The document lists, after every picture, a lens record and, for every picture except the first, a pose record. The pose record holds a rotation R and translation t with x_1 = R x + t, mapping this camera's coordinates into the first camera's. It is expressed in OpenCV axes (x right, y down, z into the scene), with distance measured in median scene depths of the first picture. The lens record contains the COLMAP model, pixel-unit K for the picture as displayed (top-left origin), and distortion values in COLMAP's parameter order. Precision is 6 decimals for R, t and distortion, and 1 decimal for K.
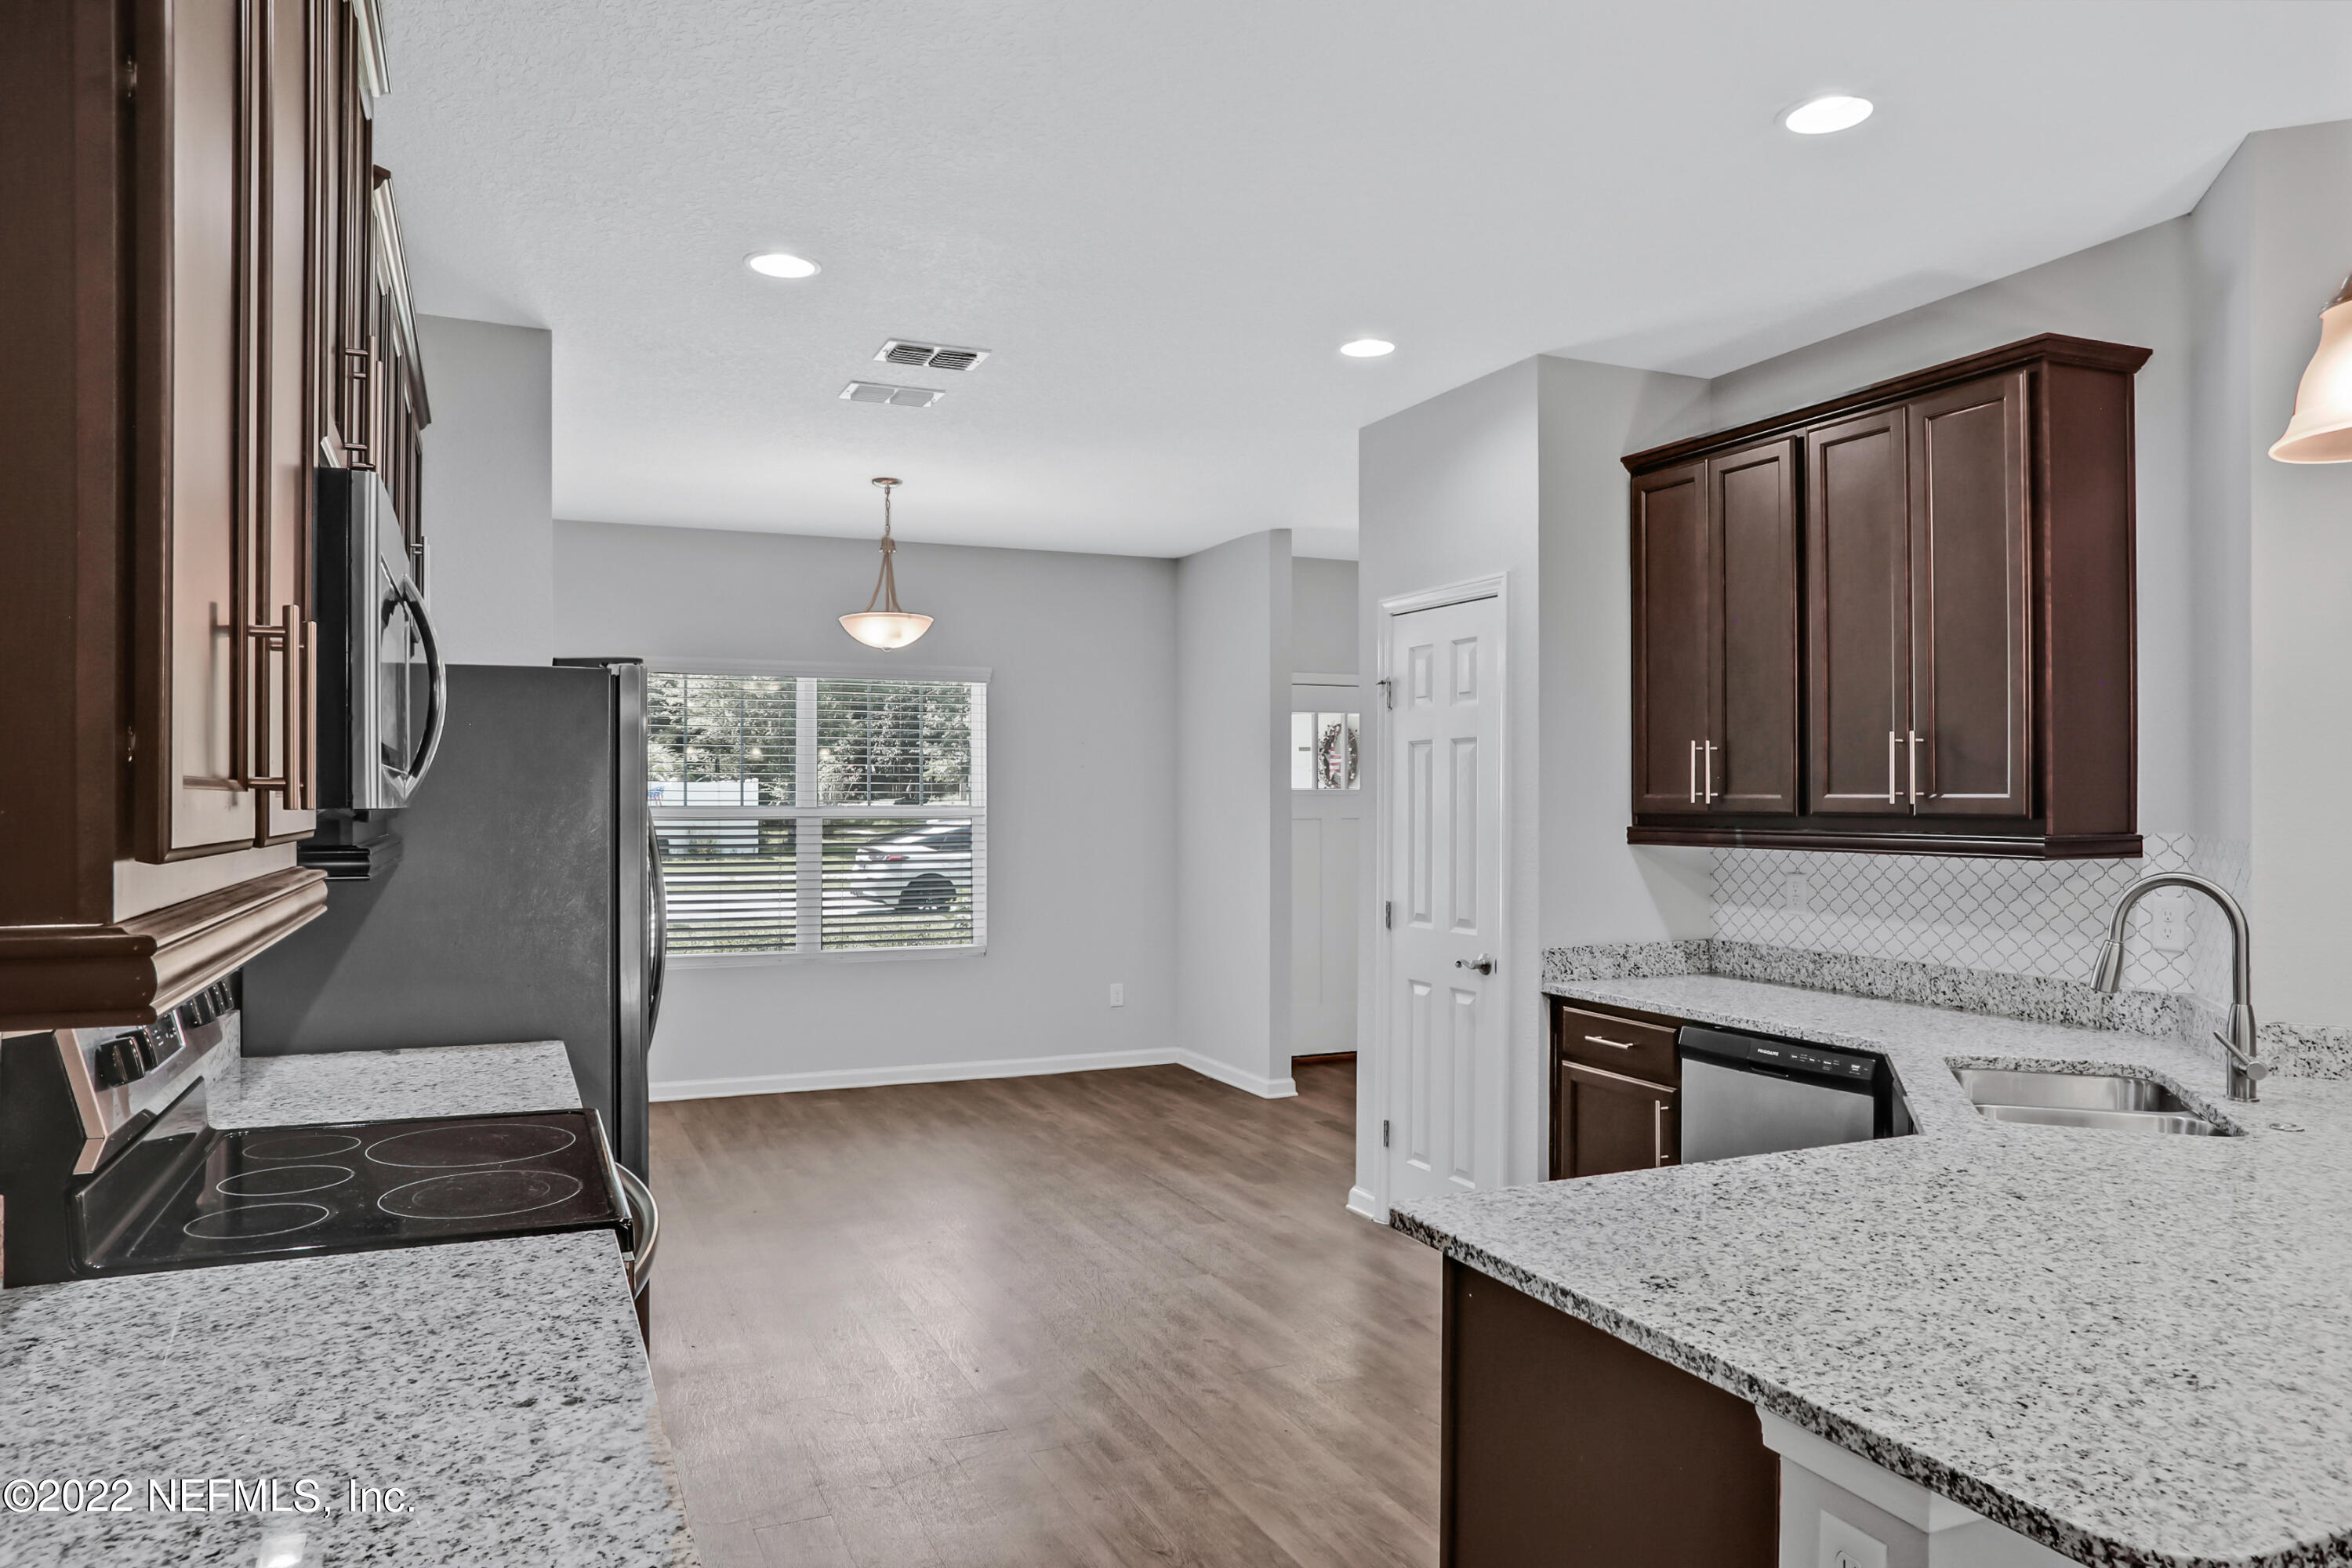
lens RADIAL K [[1556.4, 0, 1216.0], [0, 1556.4, 785.8], [0, 0, 1]] dist [-0.033107, 0.017425]
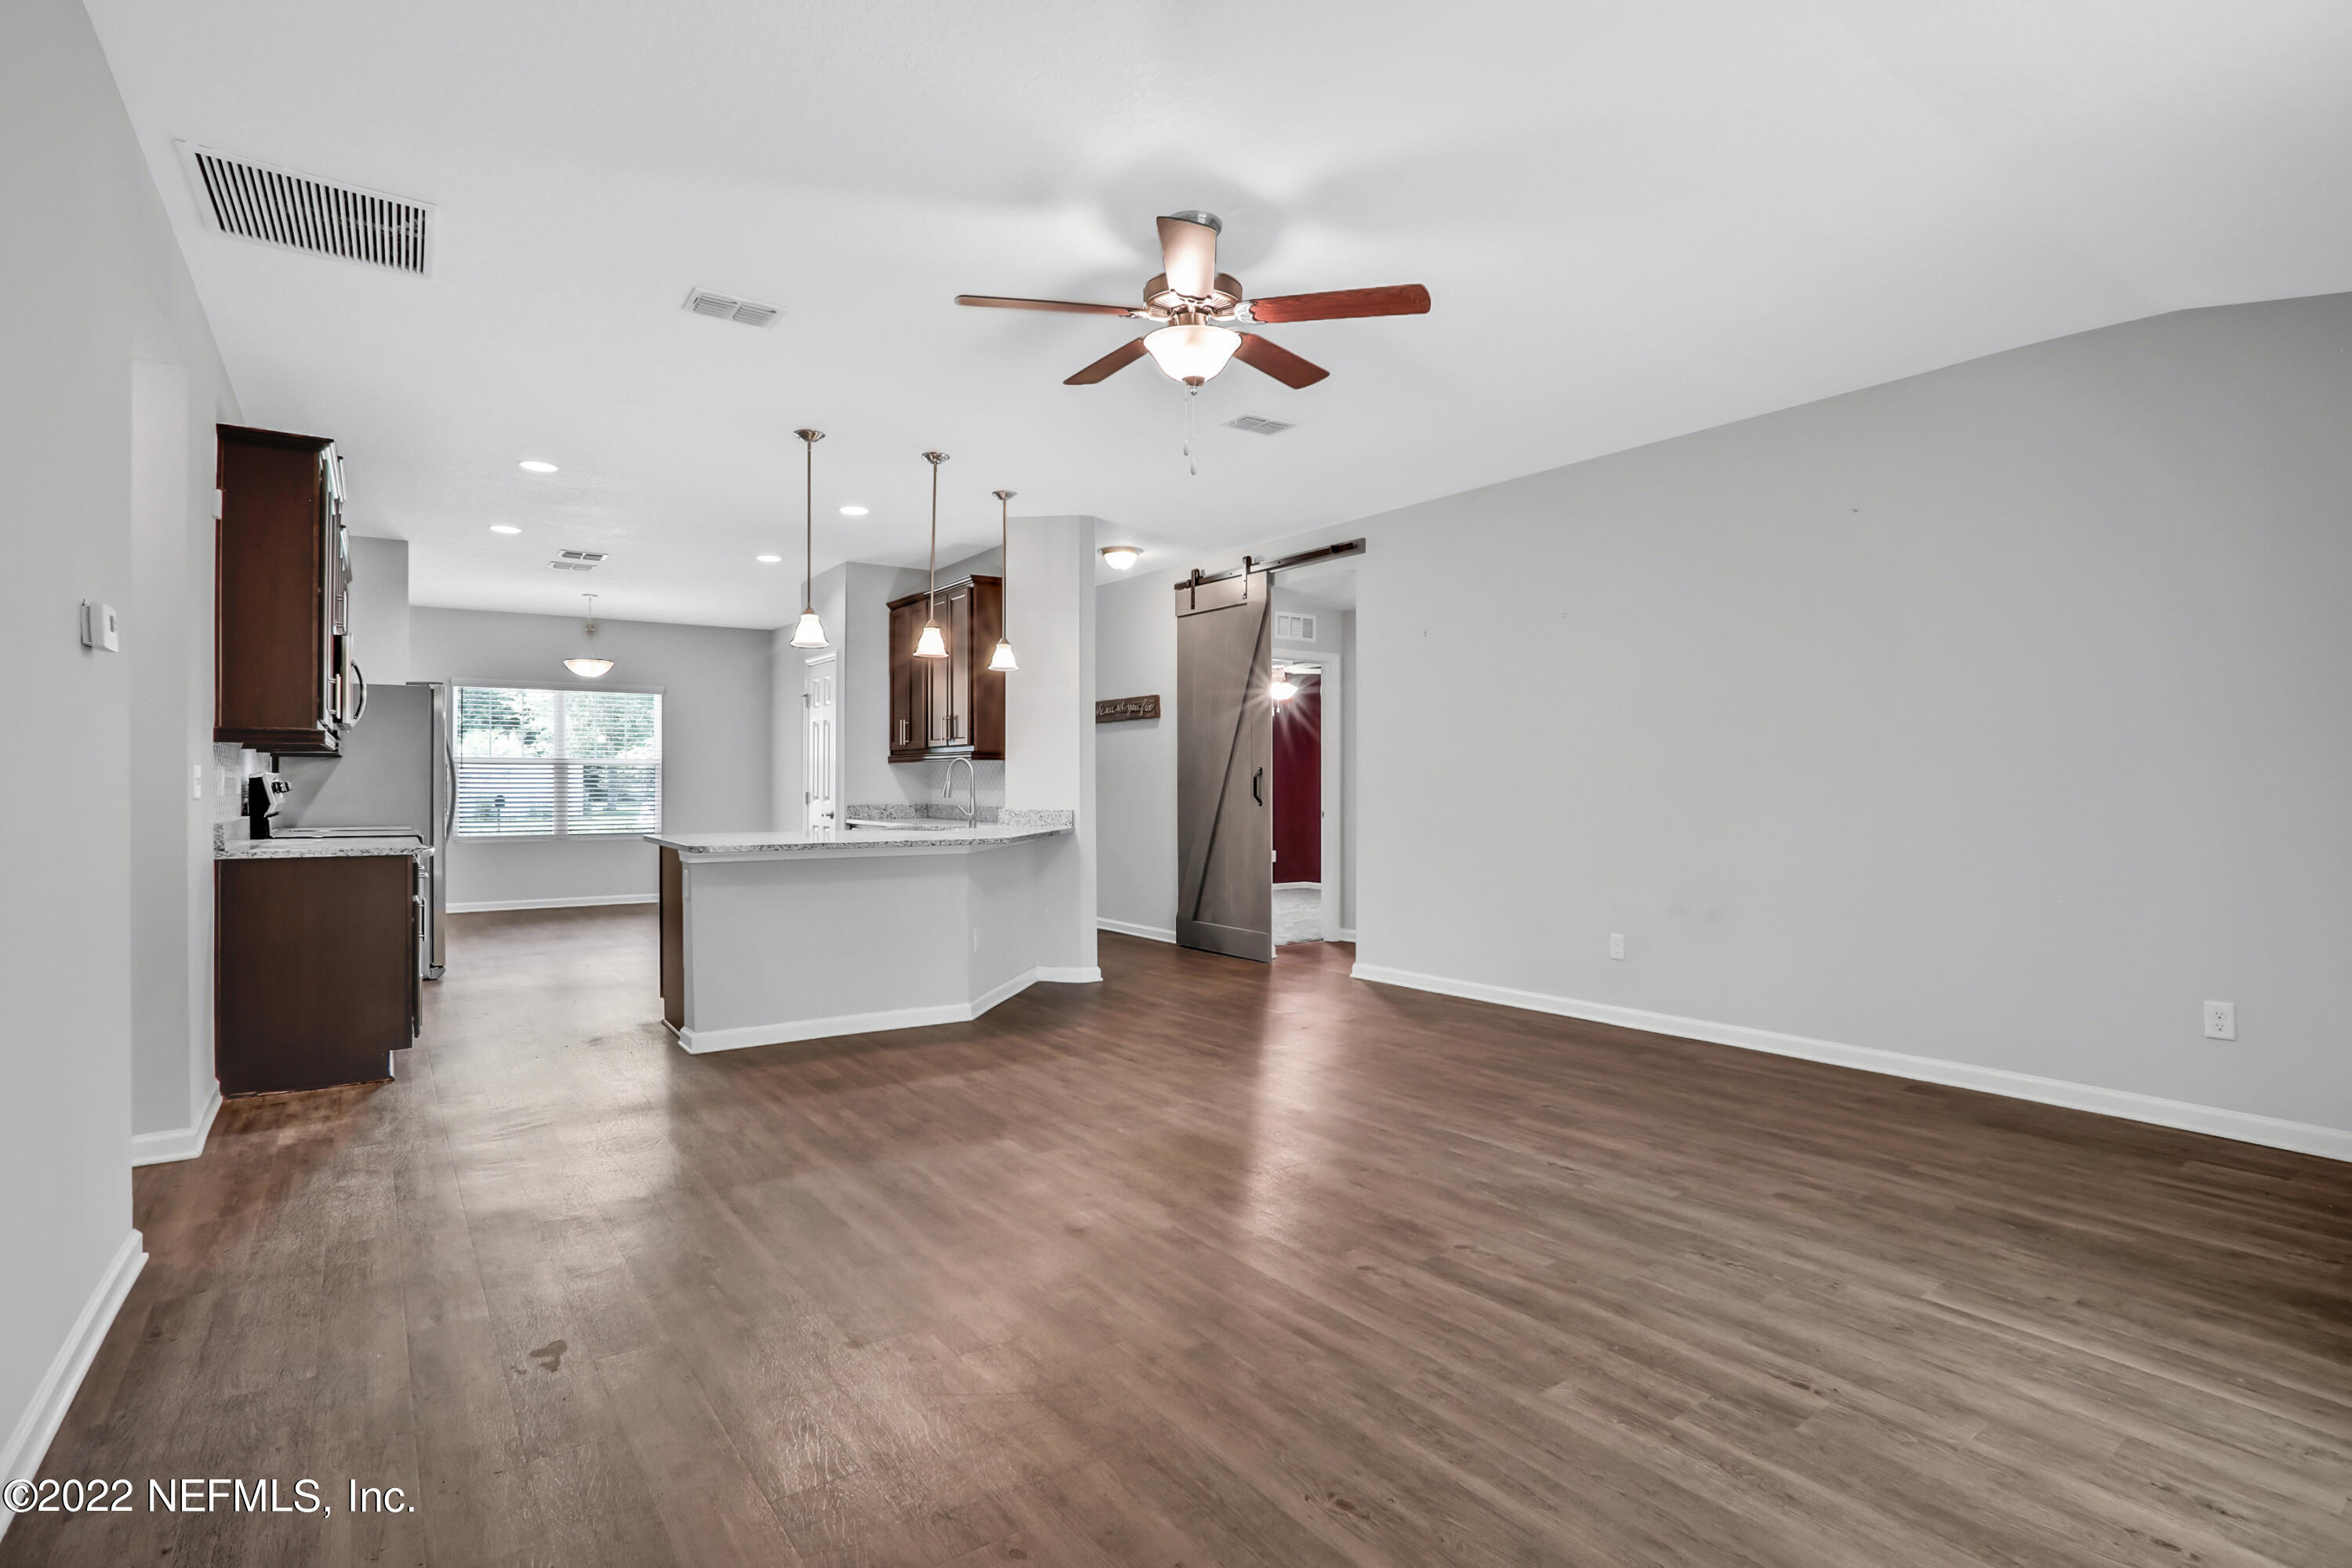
lens RADIAL K [[1103.0, 0, 1176.3], [0, 1103.0, 771.7], [0, 0, 1]] dist [-0.048939, 0.001905]
pose [[0.979081, 0.003146, 0.203449, 0.381288], [-0.002879, 0.999995, -0.001610, 0.055697], [-0.203453, 0.000991, 0.979084, -0.835009]]
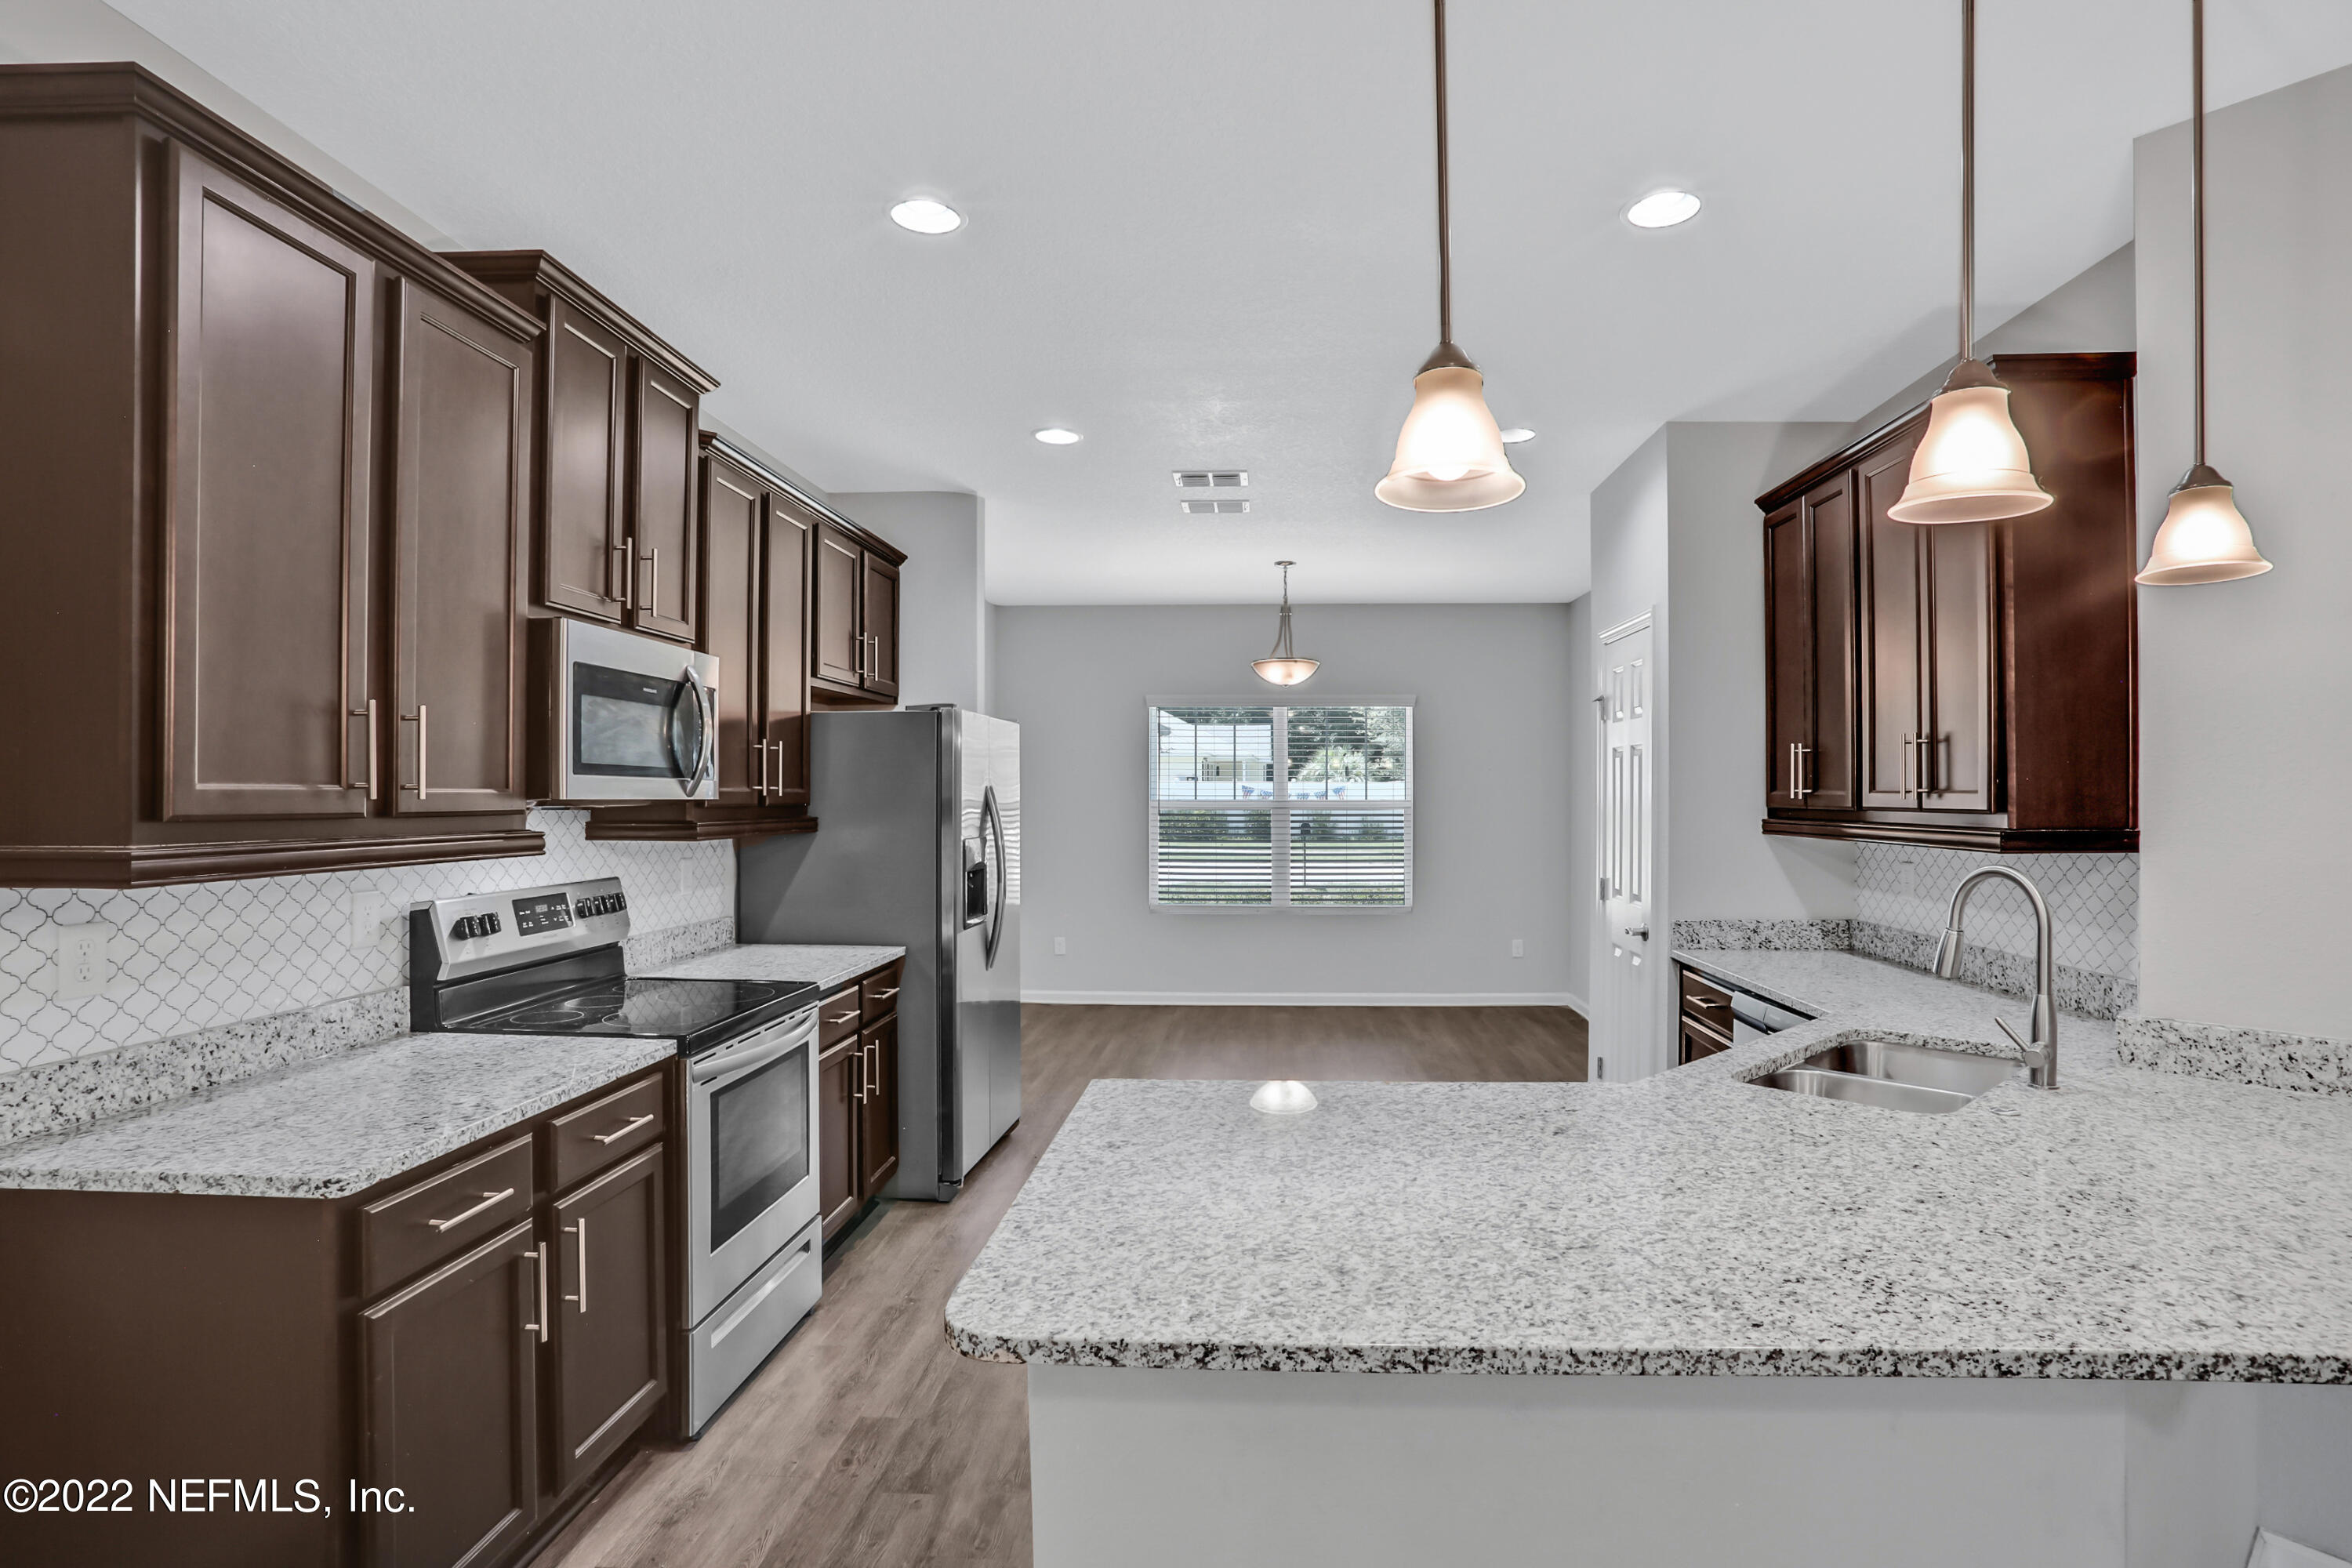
lens RADIAL K [[1212.8, 0, 1248.3], [0, 1212.8, 779.6], [0, 0, 1]] dist [-0.044462, 0.012689]
pose [[0.899587, -0.003410, -0.436729, 0.333201], [0.001333, 0.999986, -0.005062, 0.001293], [0.436740, 0.003972, 0.899579, 0.031505]]
